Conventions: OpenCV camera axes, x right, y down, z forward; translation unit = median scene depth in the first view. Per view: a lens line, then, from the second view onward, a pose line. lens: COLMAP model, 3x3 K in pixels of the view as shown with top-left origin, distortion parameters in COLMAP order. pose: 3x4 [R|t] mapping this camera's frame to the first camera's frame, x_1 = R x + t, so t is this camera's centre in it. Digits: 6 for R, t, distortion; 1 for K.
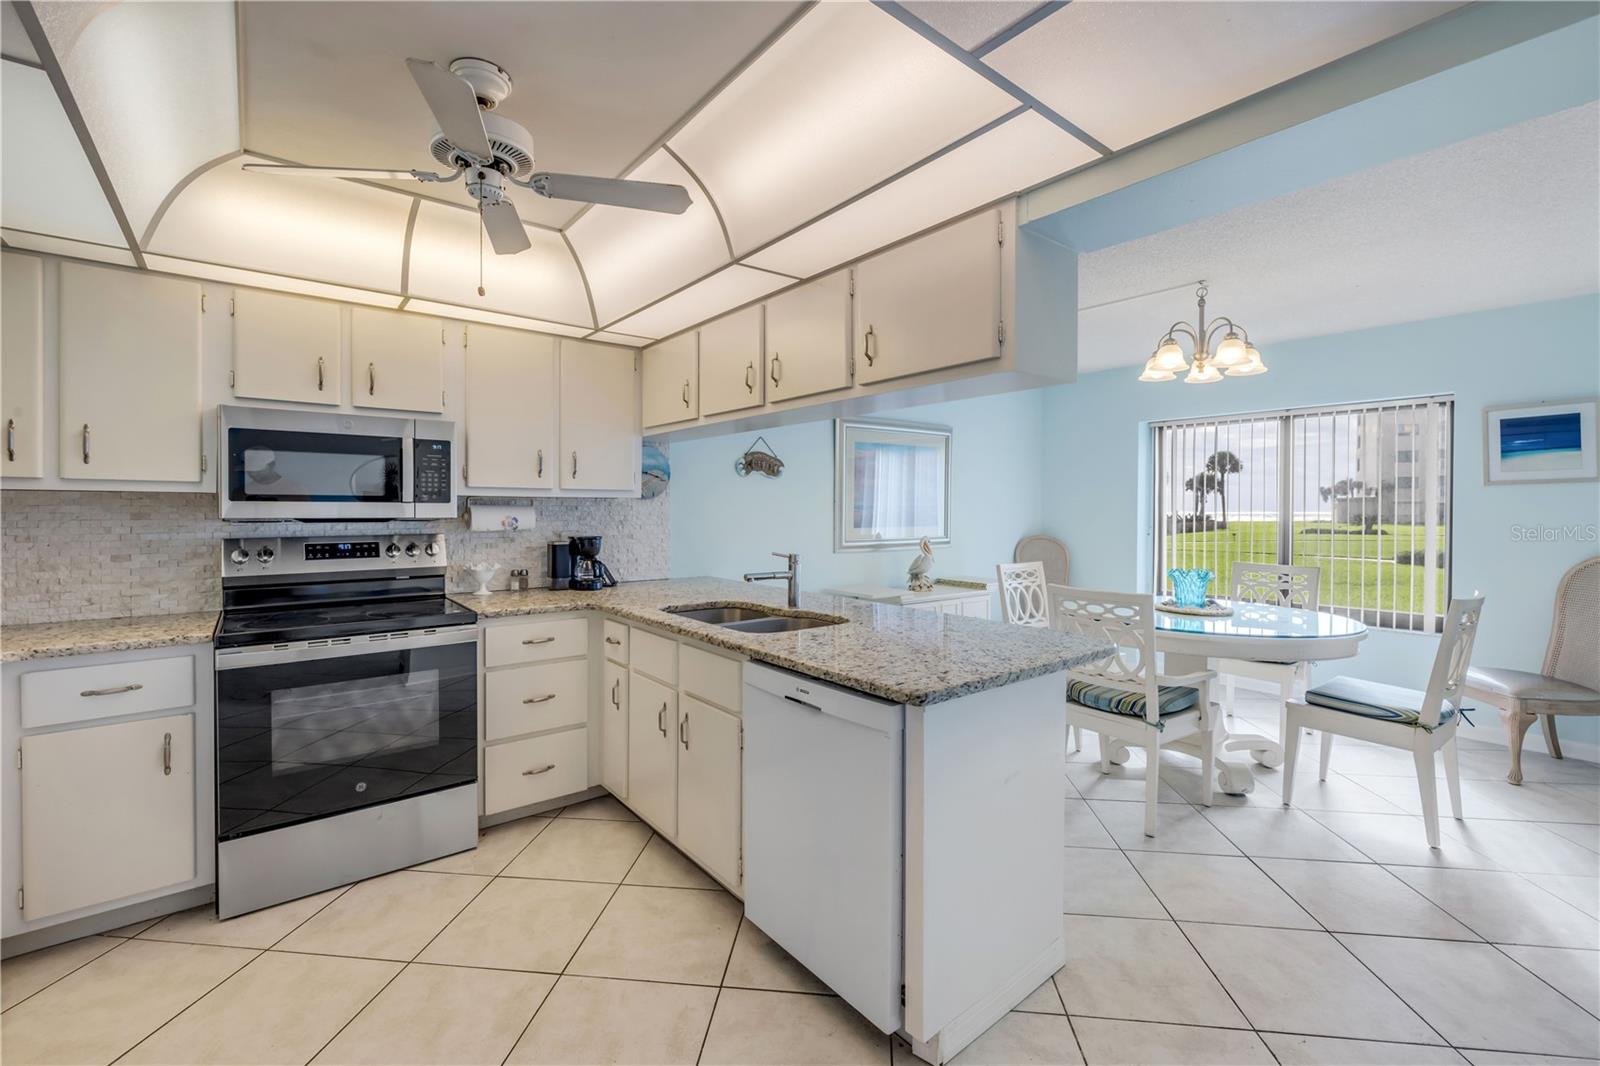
lens RADIAL K [[683.7, 0, 797.2], [0, 683.7, 517.5], [0, 0, 1]] dist [0.000790, 0.000195]
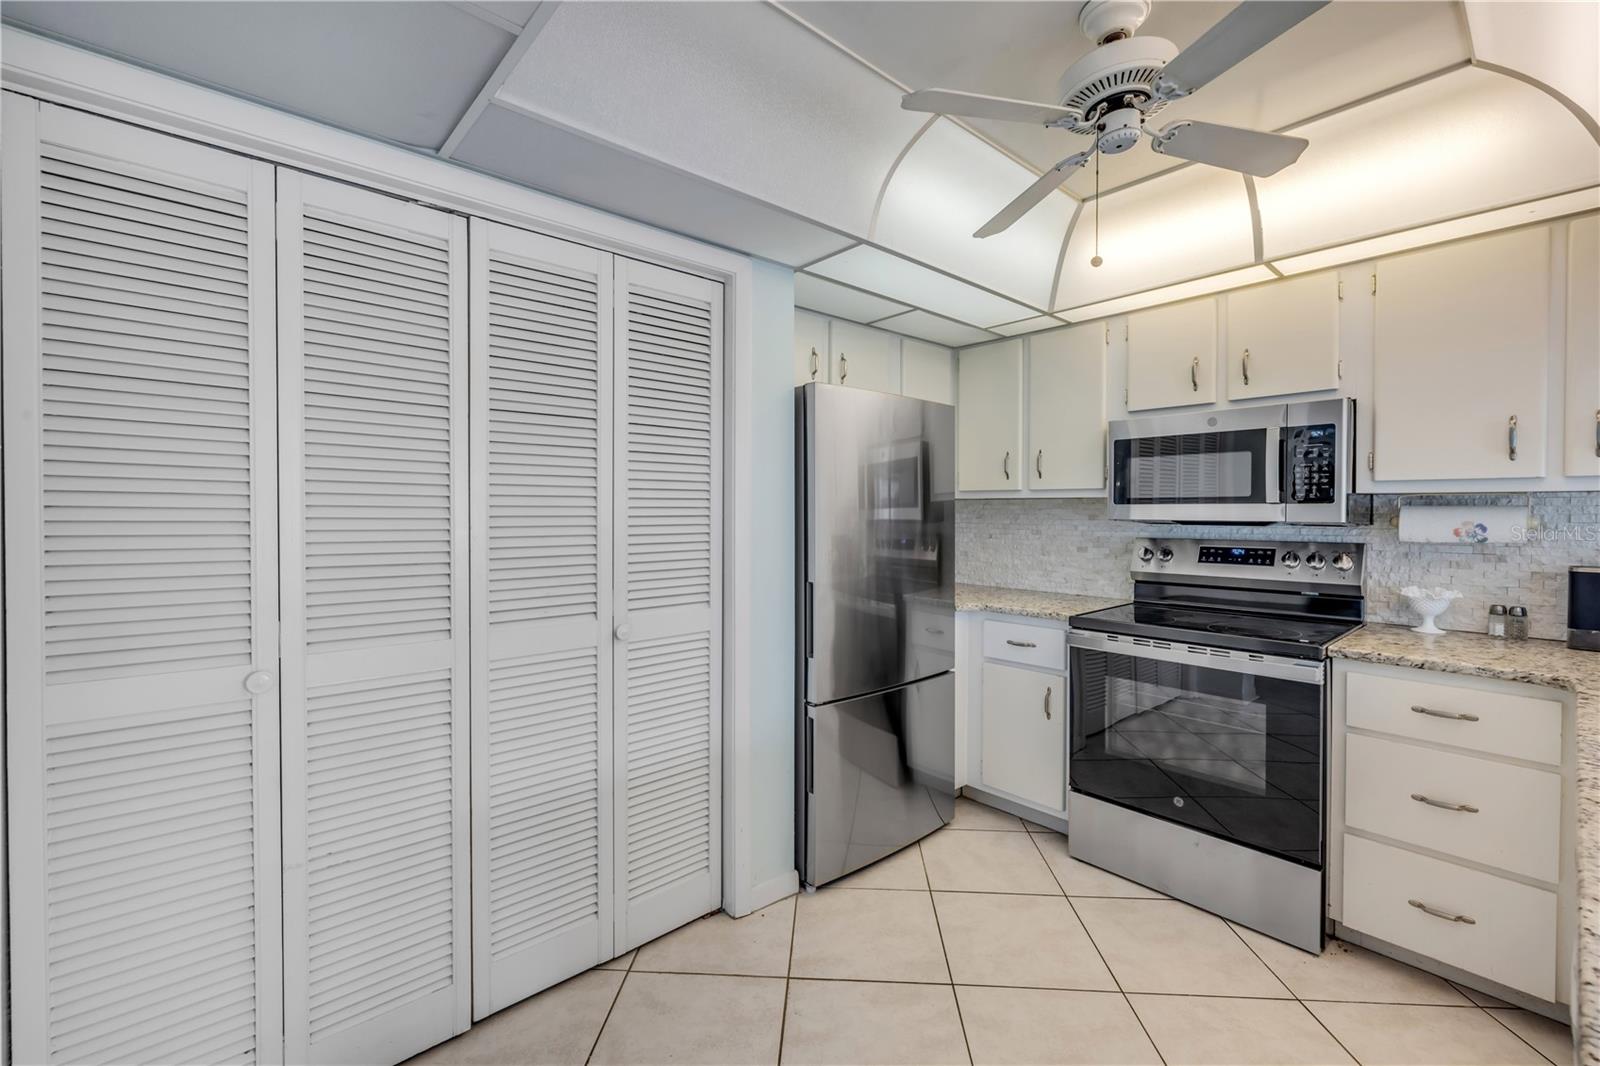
lens RADIAL K [[683.7, 0, 785.2], [0, 683.7, 520.1], [0, 0, 1]] dist [0.000790, 0.000195]
pose [[0.034067, 0.011834, -0.999349, 0.244558], [-0.012528, 0.999856, 0.011413, -0.003197], [0.999341, 0.012131, 0.034210, 0.342602]]
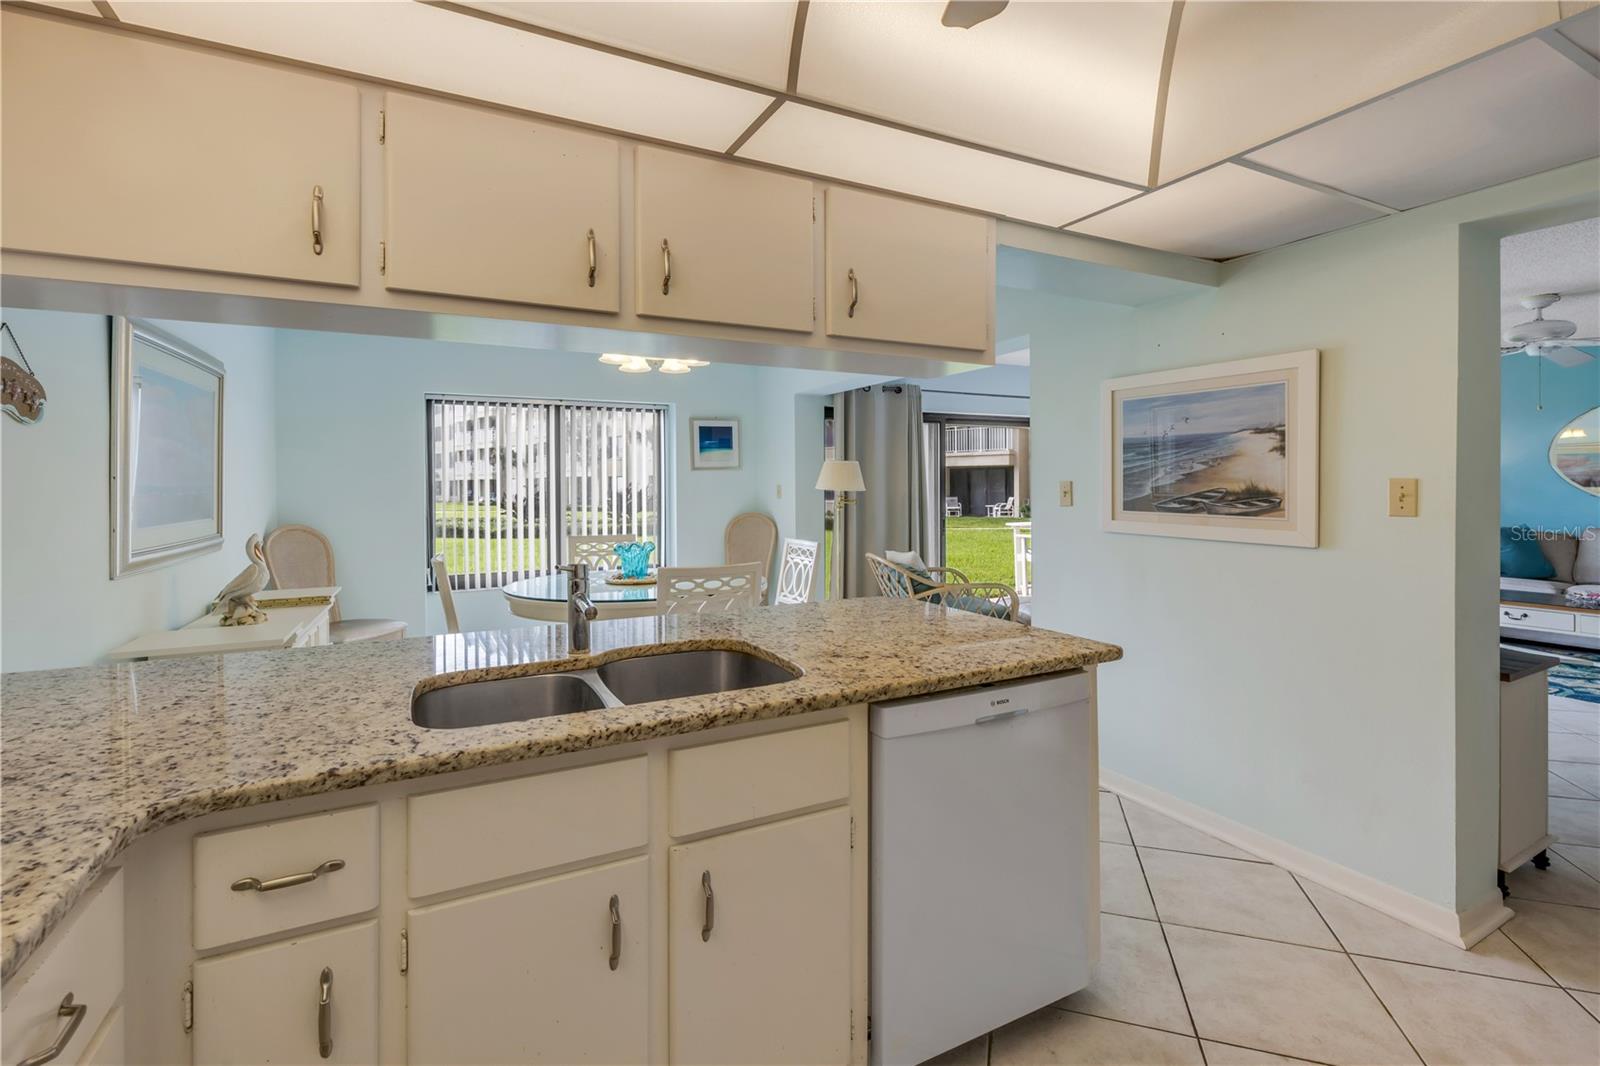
lens RADIAL K [[683.7, 0, 787.3], [0, 683.7, 497.1], [0, 0, 1]] dist [0.000790, 0.000195]
pose [[0.210483, -0.020207, 0.977389, -0.542608], [0.019519, 0.999674, 0.016465, -0.012805], [-0.977403, 0.015612, 0.210808, 0.663904]]
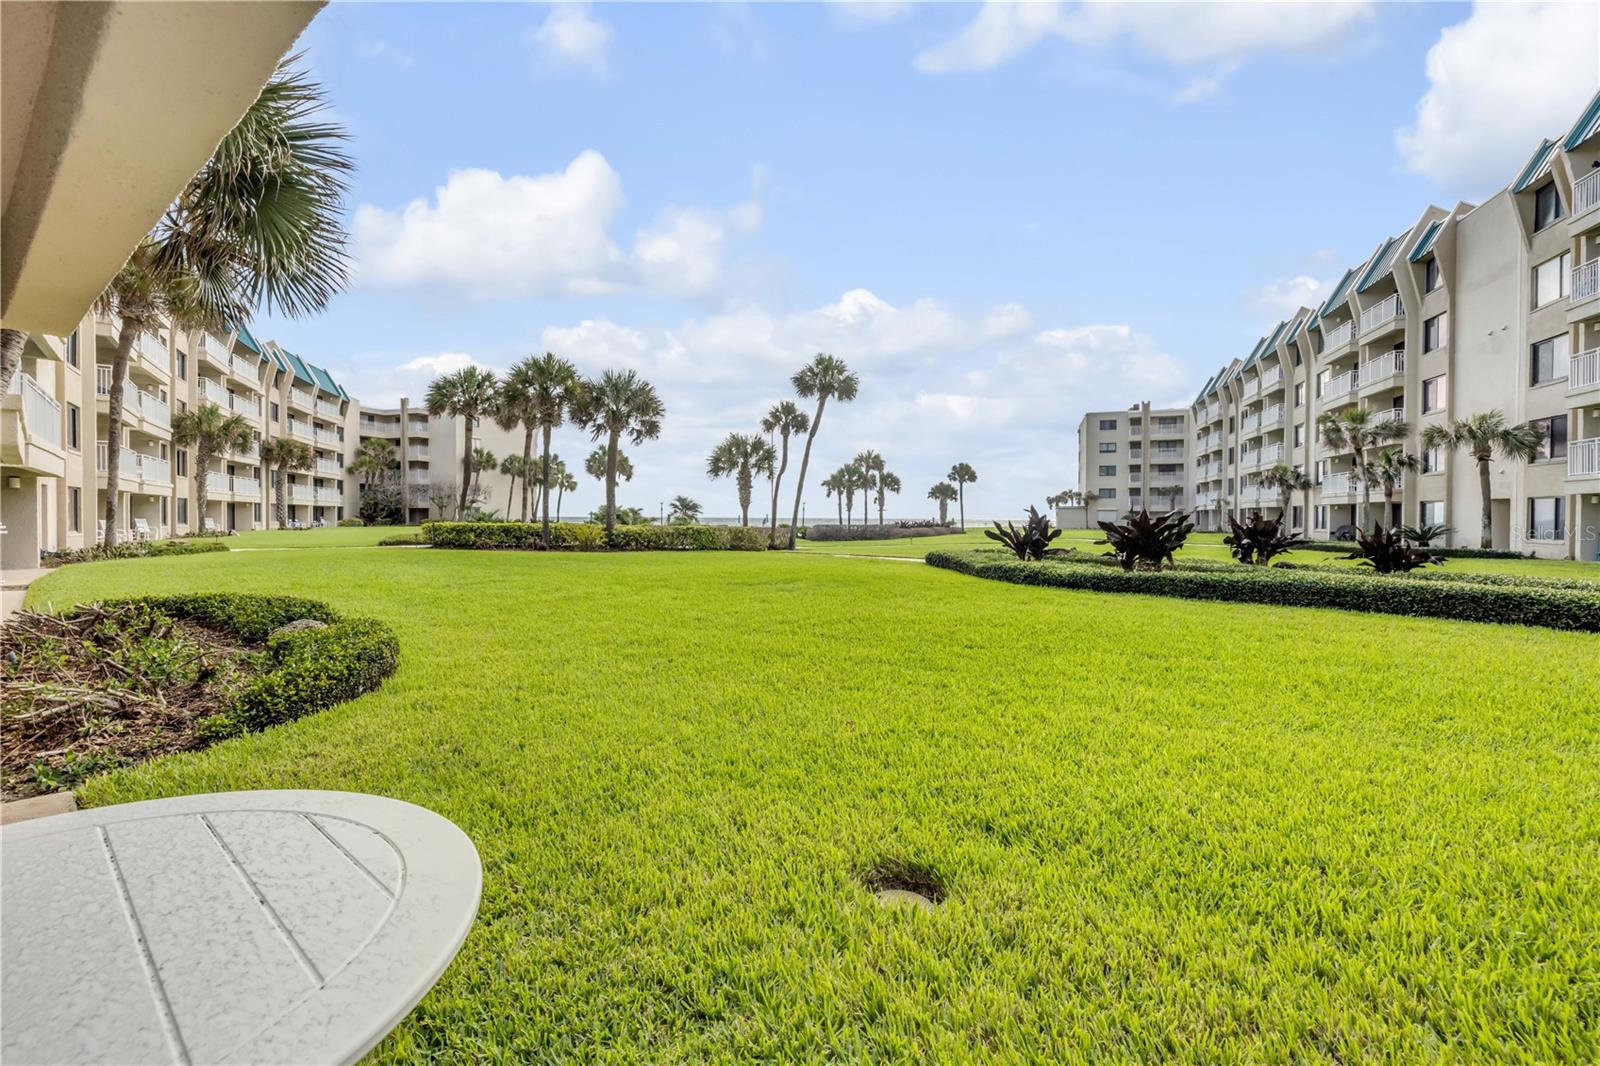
lens RADIAL K [[683.7, 0, 791.9], [0, 683.7, 520.3], [0, 0, 1]] dist [0.000790, 0.000195]
pose [[0.971424, 0.000654, 0.237348, 2.629572], [0.000774, 0.999982, -0.005924, 0.033901], [-0.237348, 0.005938, 0.971407, -0.028840]]
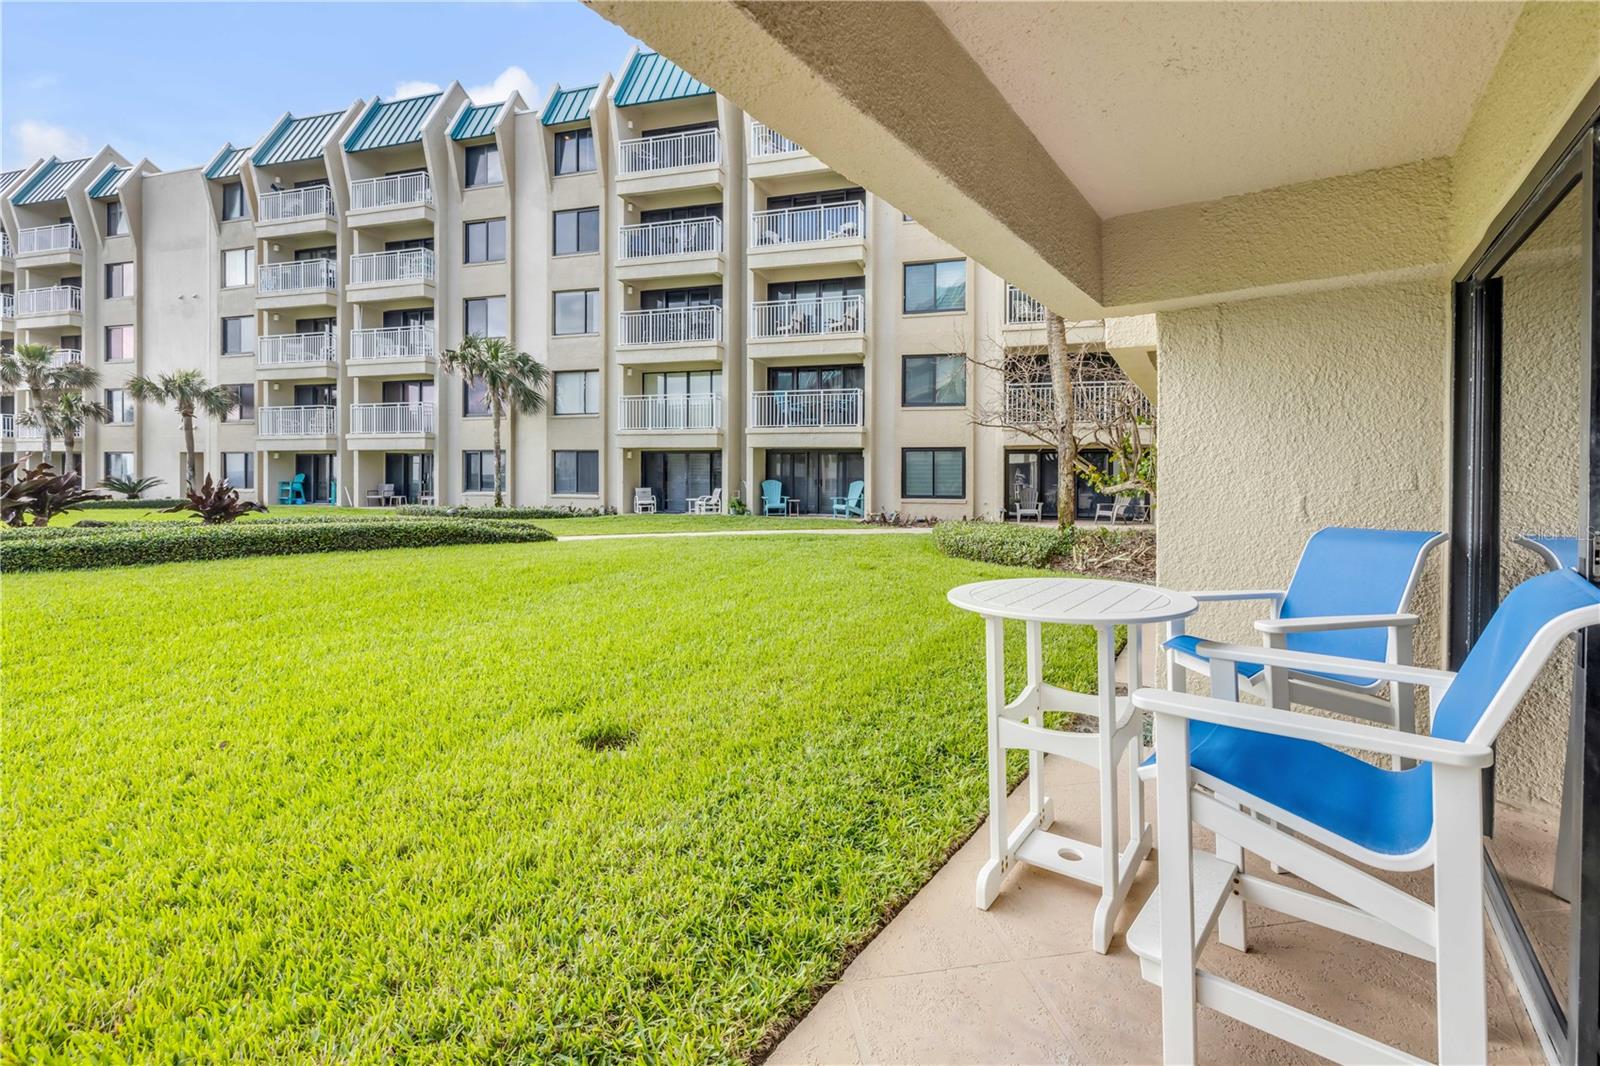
lens RADIAL K [[683.7, 0, 815.2], [0, 683.7, 479.3], [0, 0, 1]] dist [0.000790, 0.000195]
pose [[-0.279265, -0.010651, 0.960155, 1.819746], [0.004826, 0.999910, 0.012496, 0.017000], [-0.960202, 0.008124, -0.279189, 0.715225]]
